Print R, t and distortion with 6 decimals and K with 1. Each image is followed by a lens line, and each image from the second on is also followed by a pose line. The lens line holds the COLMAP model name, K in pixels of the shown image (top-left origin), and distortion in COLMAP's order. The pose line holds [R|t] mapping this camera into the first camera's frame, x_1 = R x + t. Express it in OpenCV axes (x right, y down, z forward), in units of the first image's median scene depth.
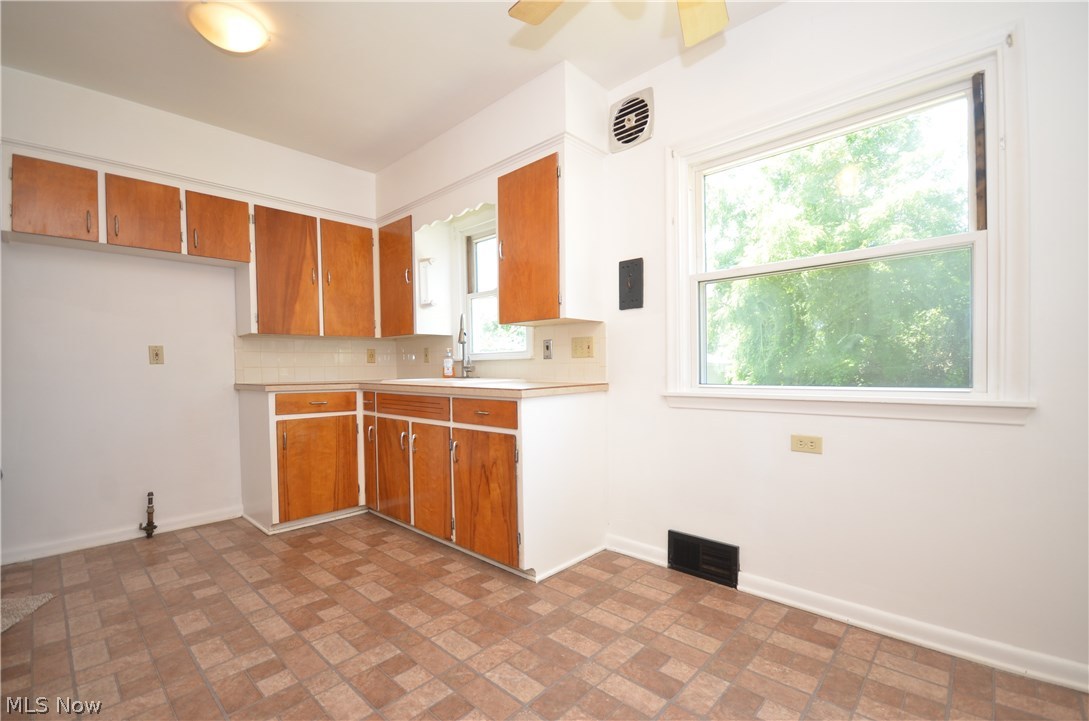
lens RADIAL K [[477.1, 0, 542.0], [0, 477.1, 366.2], [0, 0, 1]] dist [-0.004014, -0.000822]
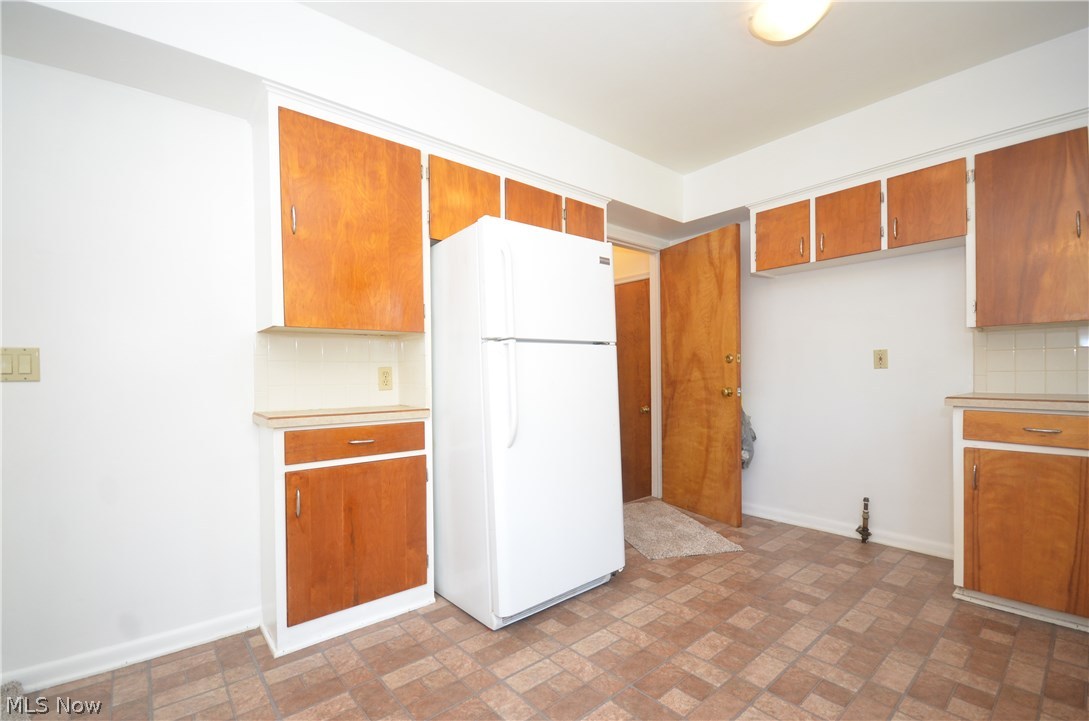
lens RADIAL K [[477.1, 0, 546.0], [0, 477.1, 371.1], [0, 0, 1]] dist [-0.004014, -0.000822]
pose [[-0.113999, 0.008024, -0.993448, 0.247878], [0.017156, 0.999834, 0.006107, -0.018070], [0.993333, -0.016347, -0.114118, 0.465627]]
